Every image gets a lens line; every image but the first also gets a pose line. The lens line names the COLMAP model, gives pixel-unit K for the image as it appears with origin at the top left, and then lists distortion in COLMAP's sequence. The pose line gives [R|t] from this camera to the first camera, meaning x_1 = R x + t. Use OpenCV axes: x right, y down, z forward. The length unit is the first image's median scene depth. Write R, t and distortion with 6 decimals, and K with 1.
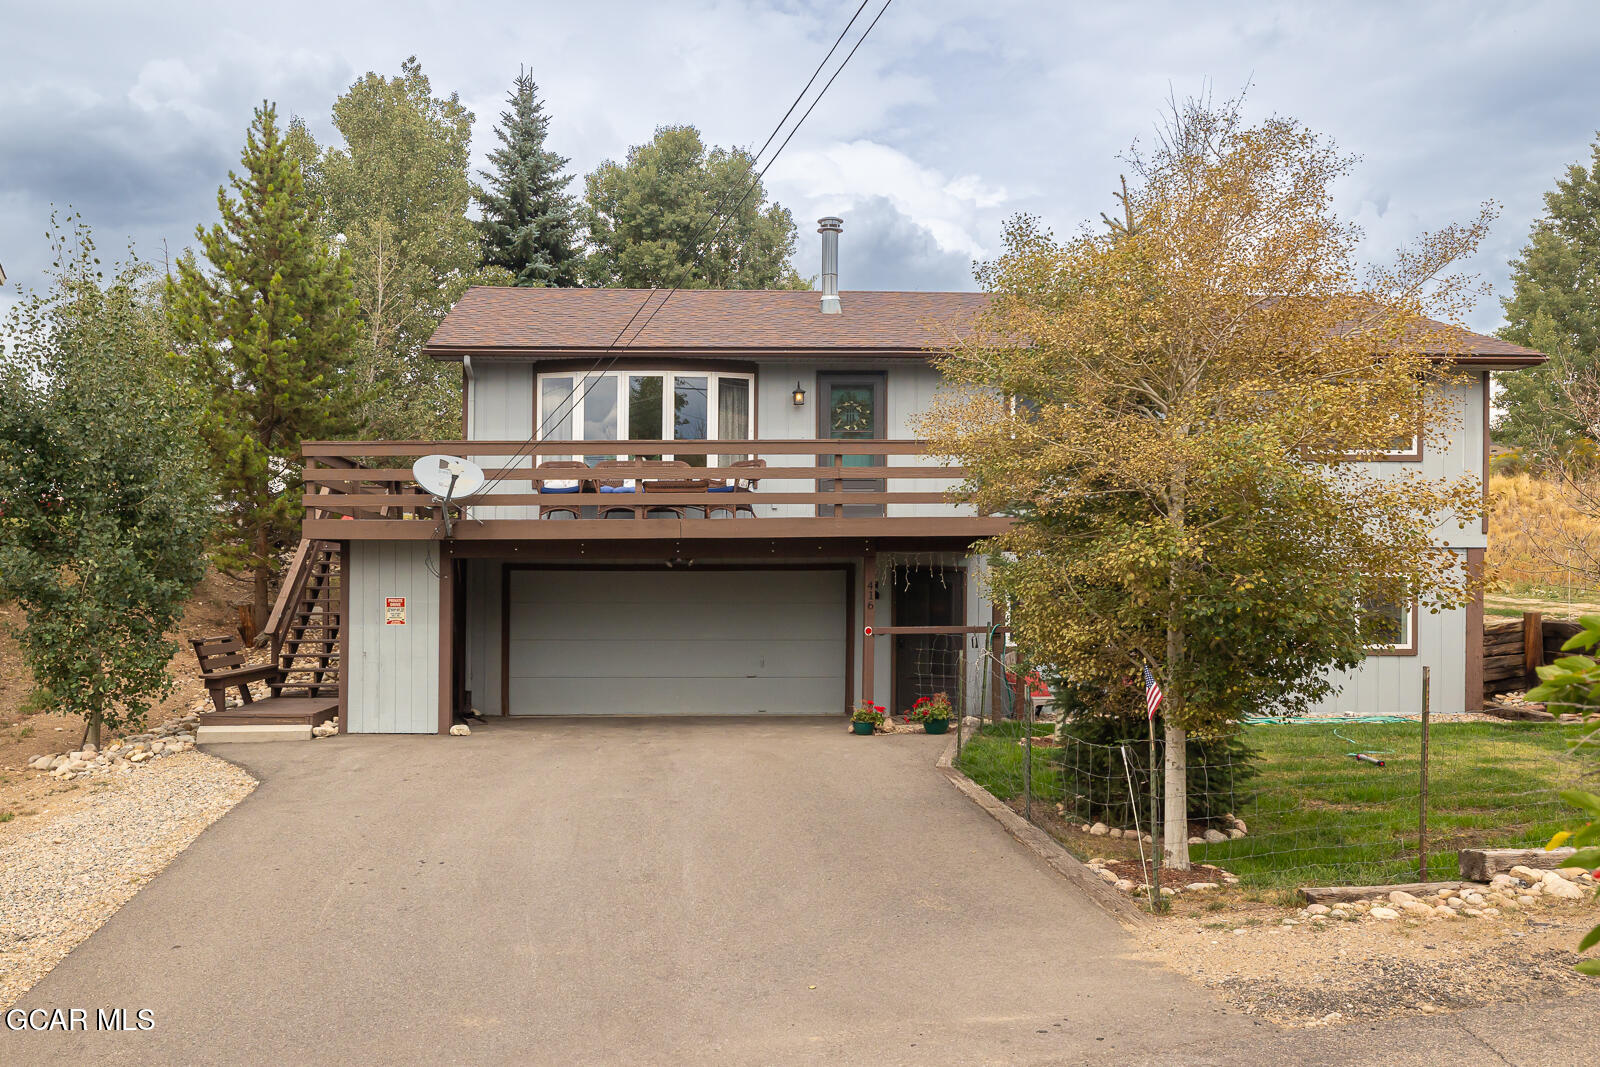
lens RADIAL K [[1063.7, 0, 800.0], [0, 1063.7, 533.5], [0, 0, 1]] dist [0.001792, -0.000453]
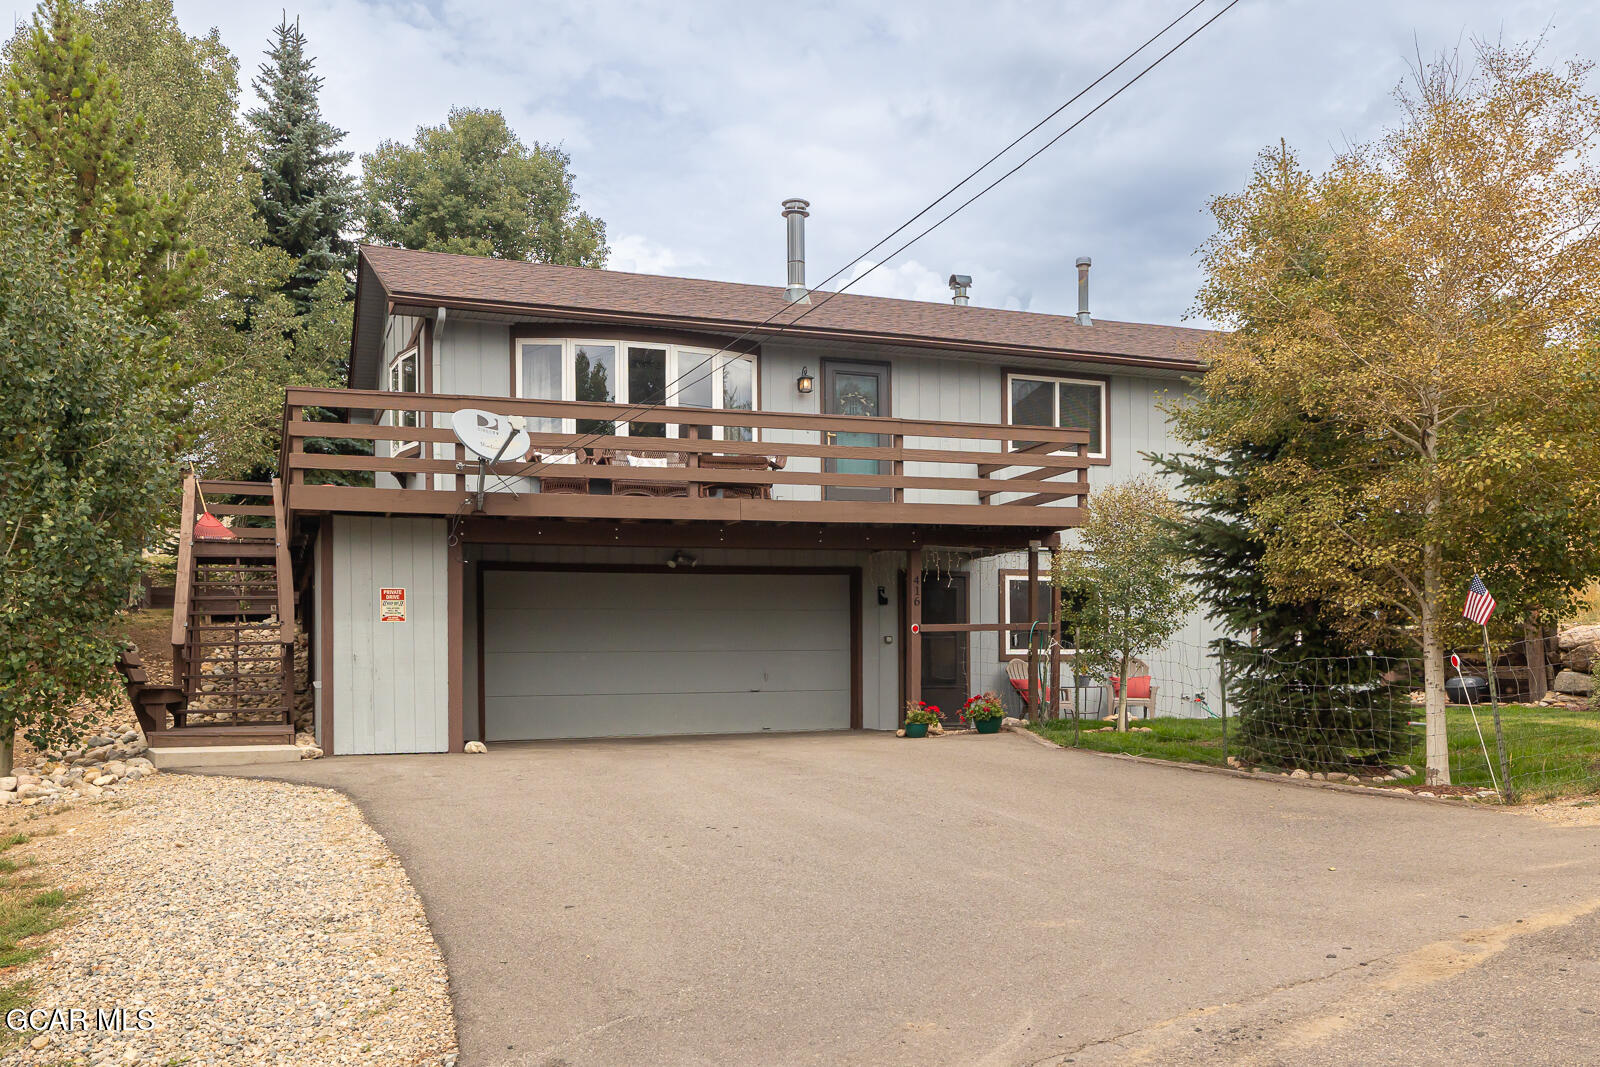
lens RADIAL K [[1145.1, 0, 801.0], [0, 1145.1, 639.6], [0, 0, 1]] dist [-0.001357, 0.002409]
pose [[0.956546, -0.009591, 0.291422, -0.289219], [0.005679, 0.999882, 0.014267, 0.076318], [-0.291525, -0.011993, 0.956488, 0.055430]]
